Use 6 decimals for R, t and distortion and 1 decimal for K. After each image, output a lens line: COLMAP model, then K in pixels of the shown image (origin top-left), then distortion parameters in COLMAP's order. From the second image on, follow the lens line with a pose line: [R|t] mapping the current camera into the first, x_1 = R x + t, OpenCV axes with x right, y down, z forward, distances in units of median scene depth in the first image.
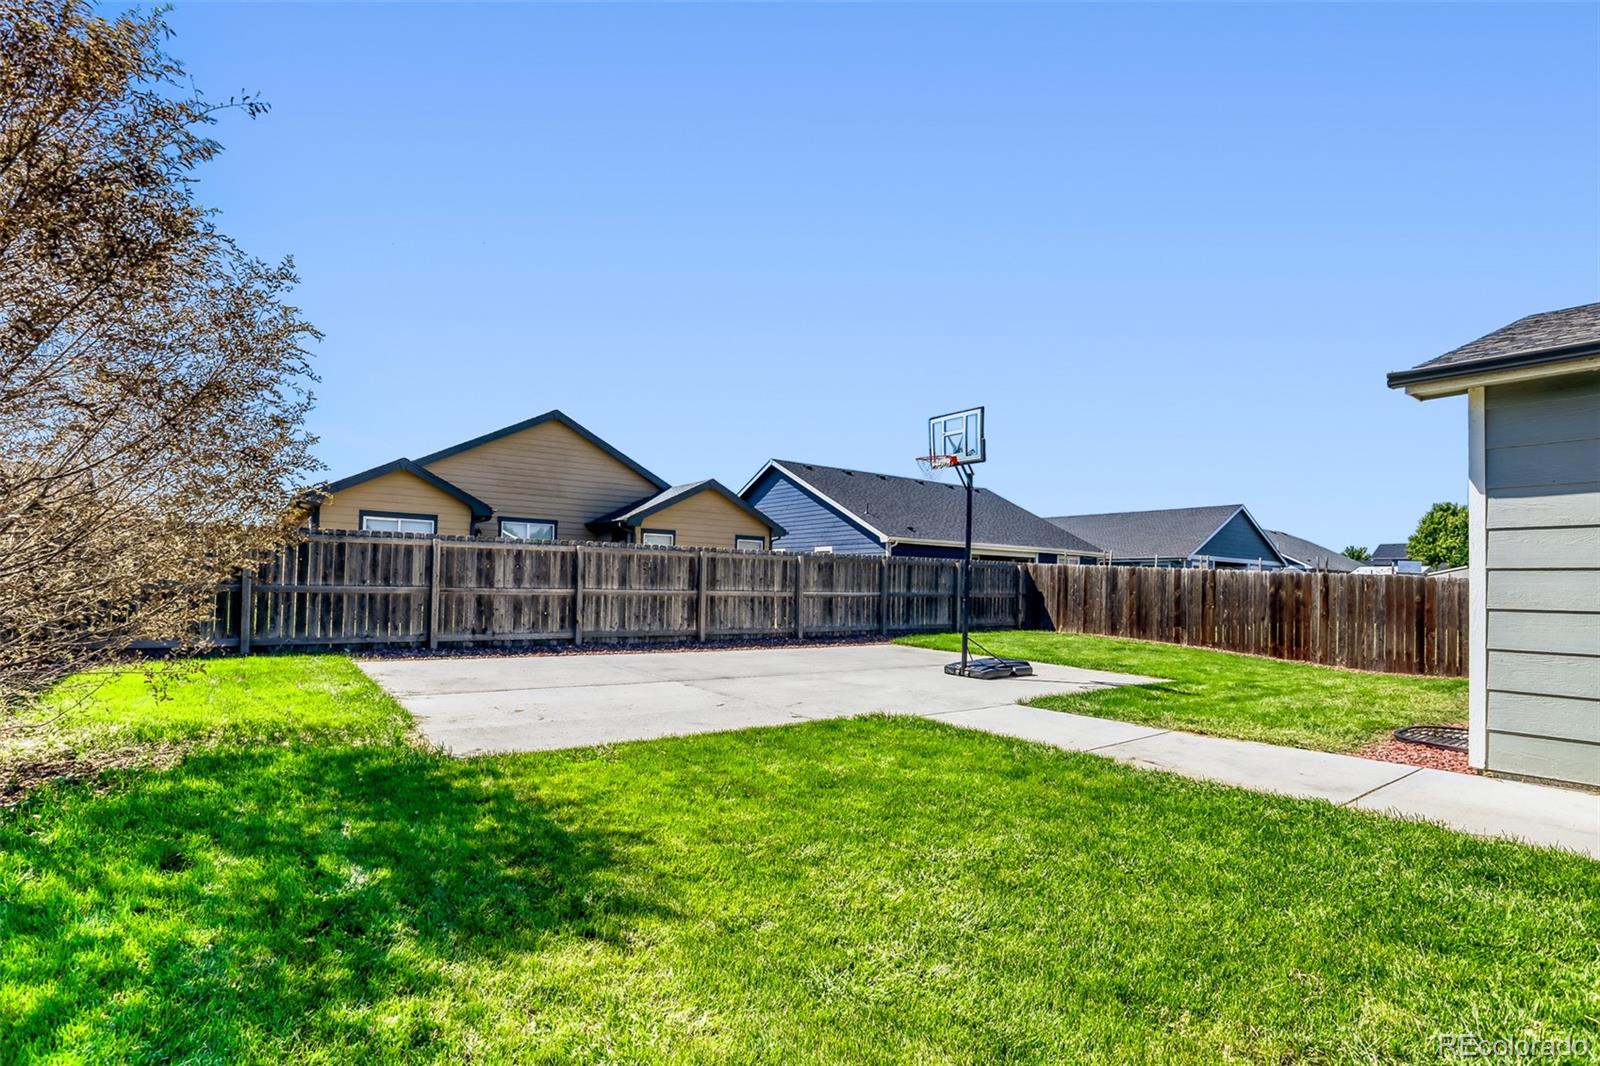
lens RADIAL K [[772.8, 0, 799.0], [0, 772.8, 575.6], [0, 0, 1]] dist [-0.000017, -0.000019]
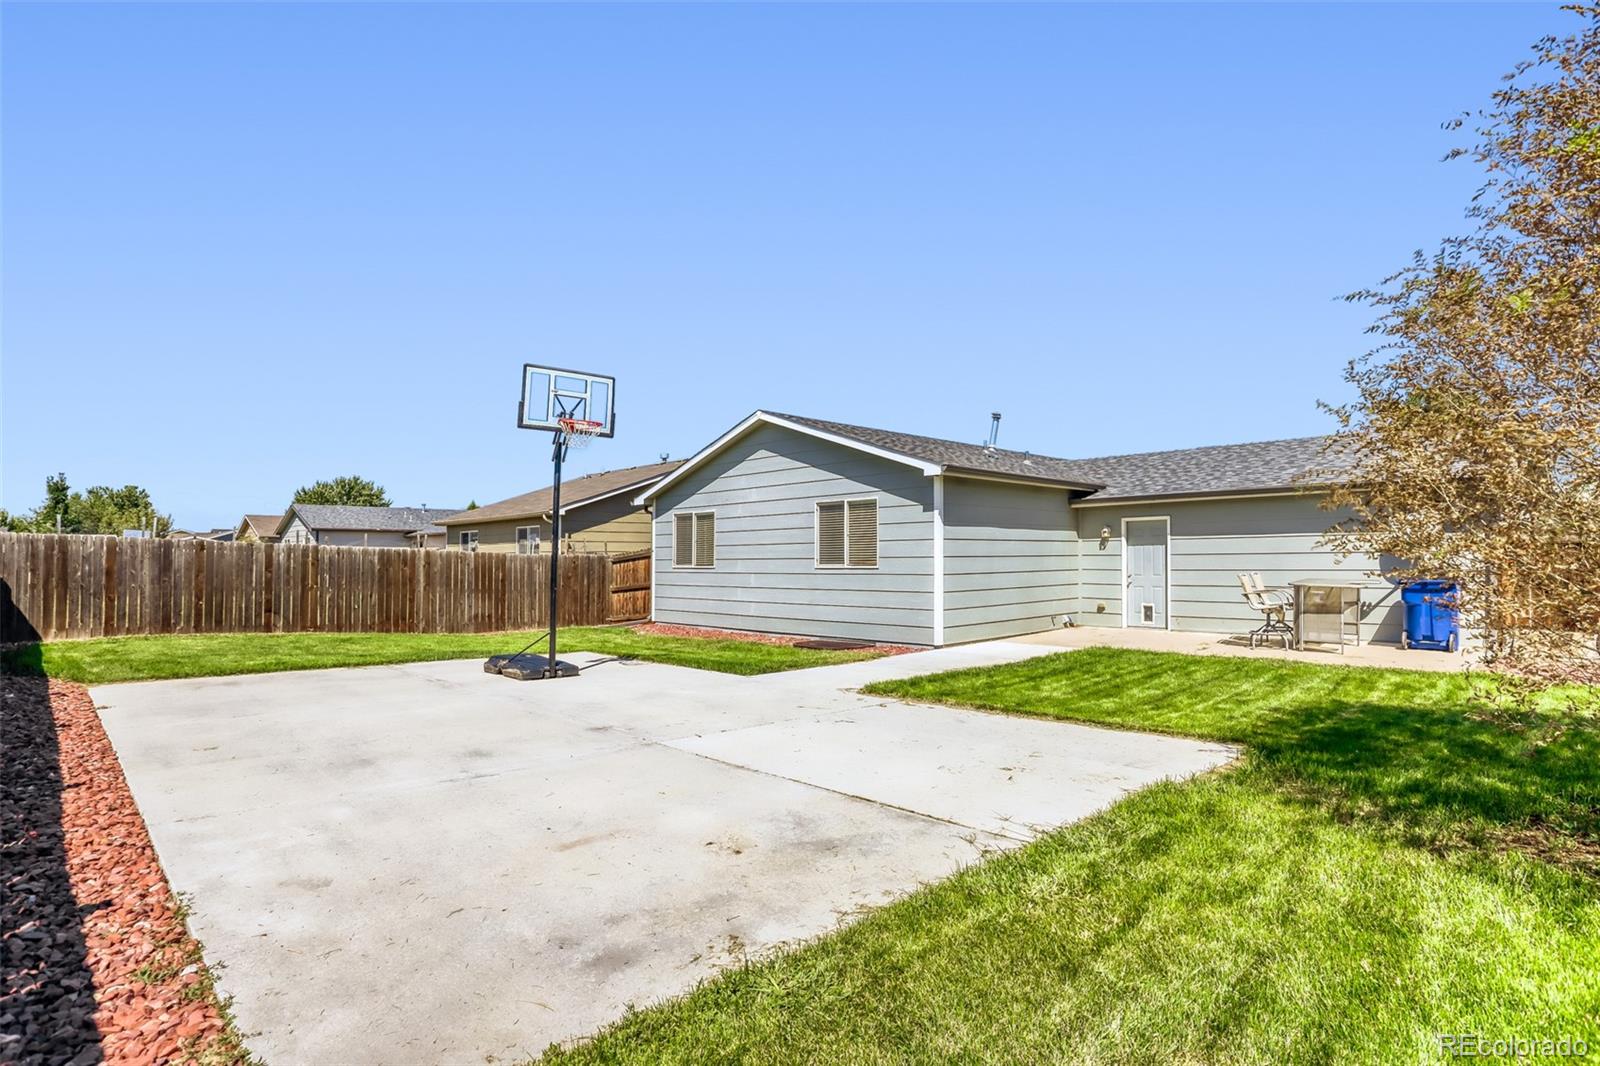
lens RADIAL K [[819.9, 0, 800.0], [0, 819.9, 533.0], [0, 0, 1]] dist [-0.001068, -0.000106]
pose [[-0.118364, 0.014510, 0.992864, -0.524048], [-0.009192, 0.999834, -0.015708, -0.013004], [-0.992928, -0.010986, -0.118211, 0.613225]]
